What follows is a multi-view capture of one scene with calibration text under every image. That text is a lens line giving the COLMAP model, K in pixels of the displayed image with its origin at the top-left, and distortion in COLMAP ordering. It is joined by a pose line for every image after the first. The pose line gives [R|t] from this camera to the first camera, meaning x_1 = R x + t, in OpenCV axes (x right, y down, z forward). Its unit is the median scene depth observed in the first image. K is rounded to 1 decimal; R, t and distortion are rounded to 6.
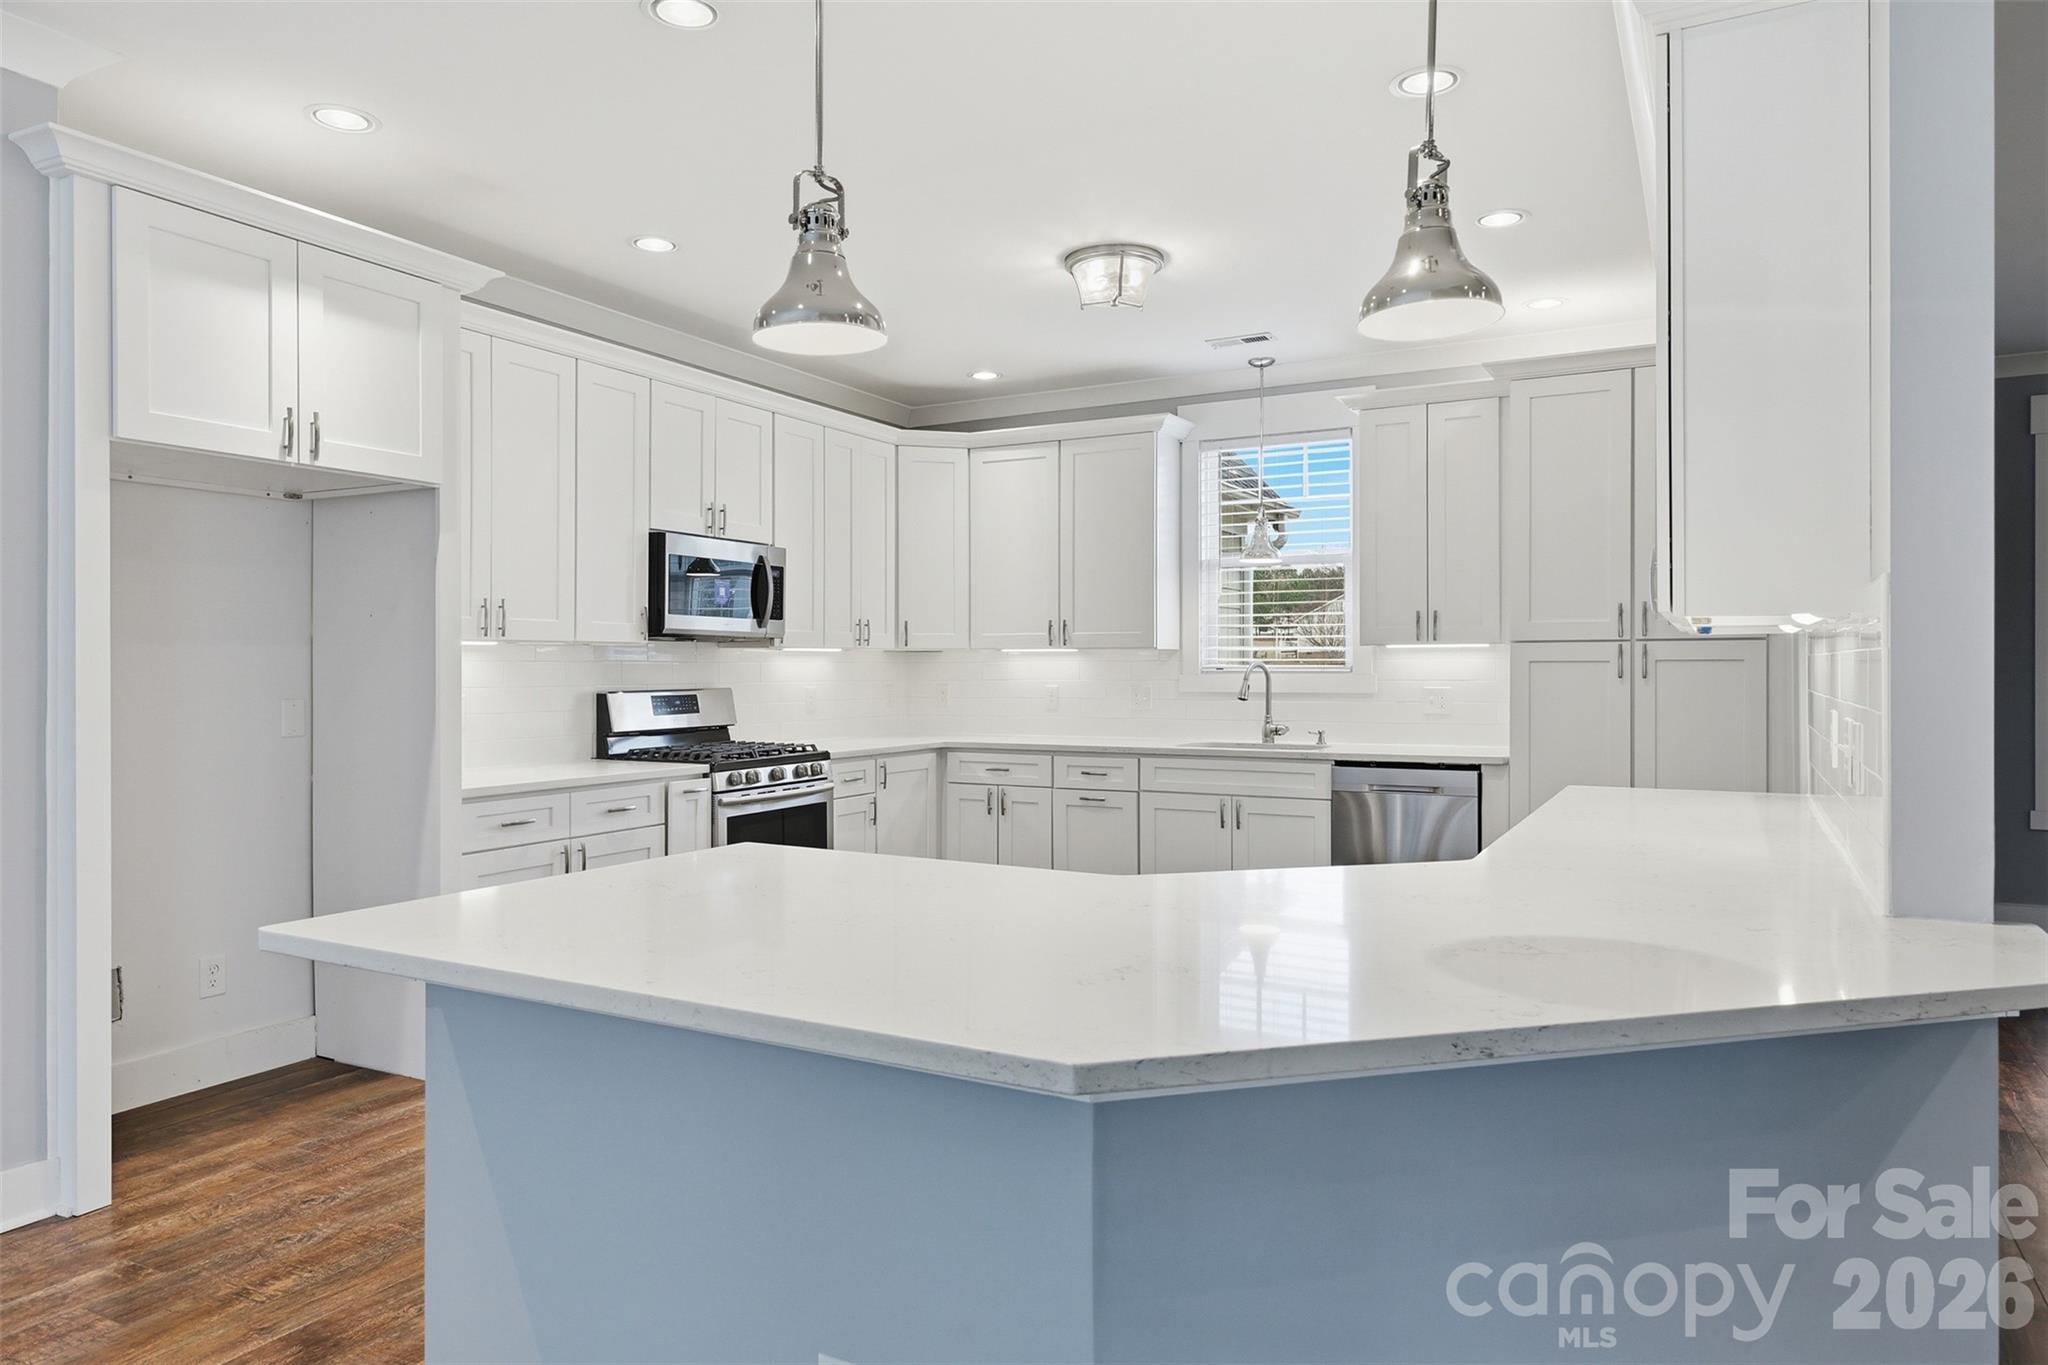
lens RADIAL K [[1312.2, 0, 1028.1], [0, 1312.2, 683.6], [0, 0, 1]] dist [0.010558, 0.001850]
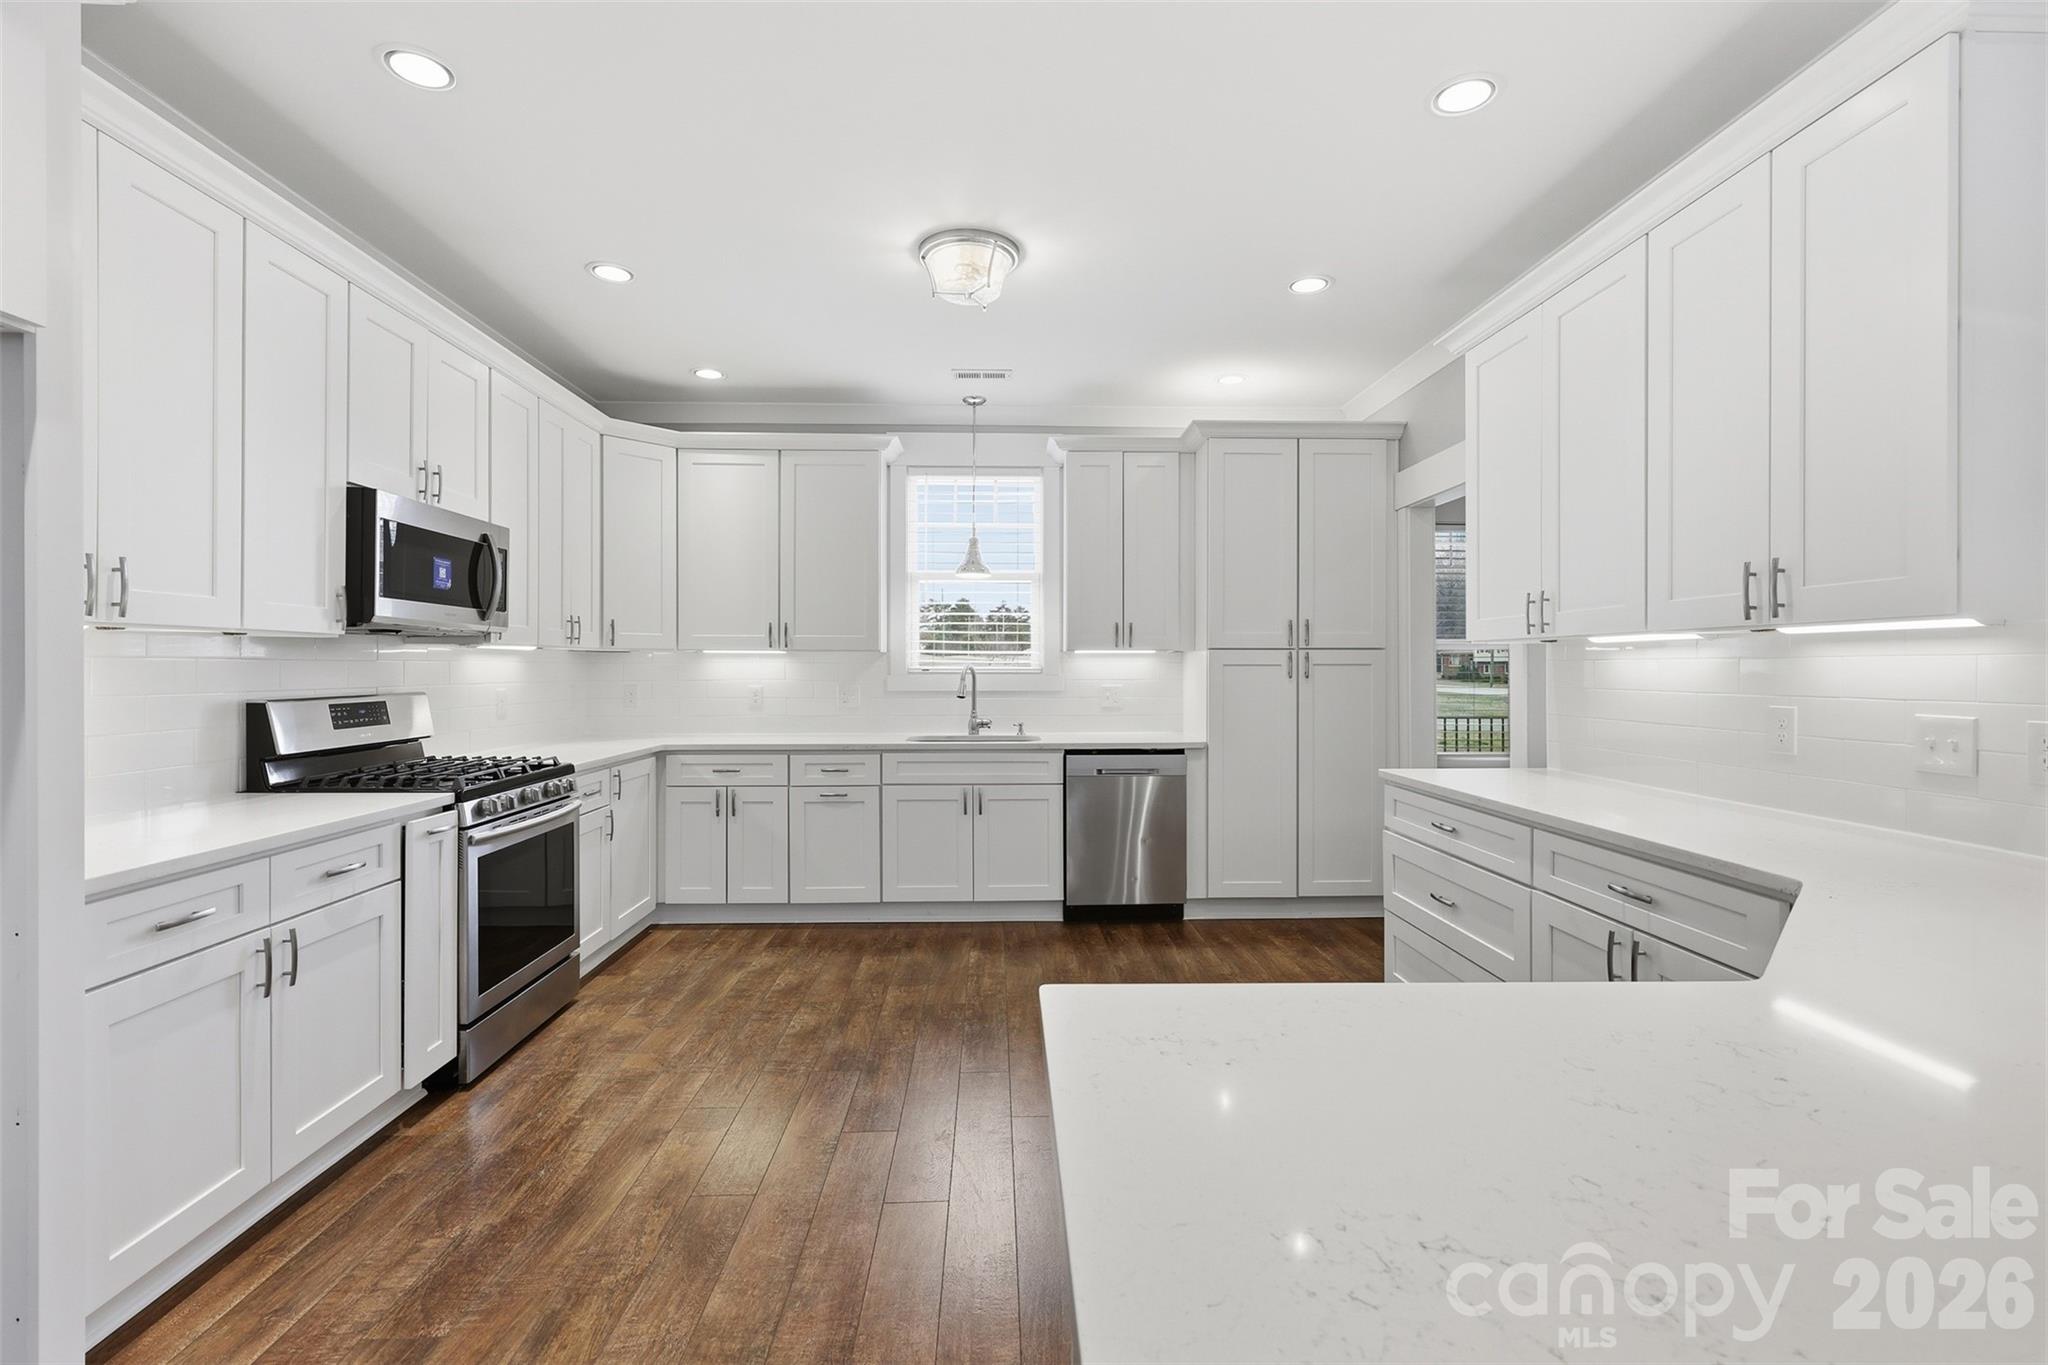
lens RADIAL K [[905.9, 0, 1024.7], [0, 905.9, 680.6], [0, 0, 1]] dist [0.005217, -0.000714]
pose [[0.859901, -0.004404, 0.510442, -0.201843], [0.004290, 0.999990, 0.001401, -0.003514], [-0.510443, 0.000985, 0.859911, 0.327368]]
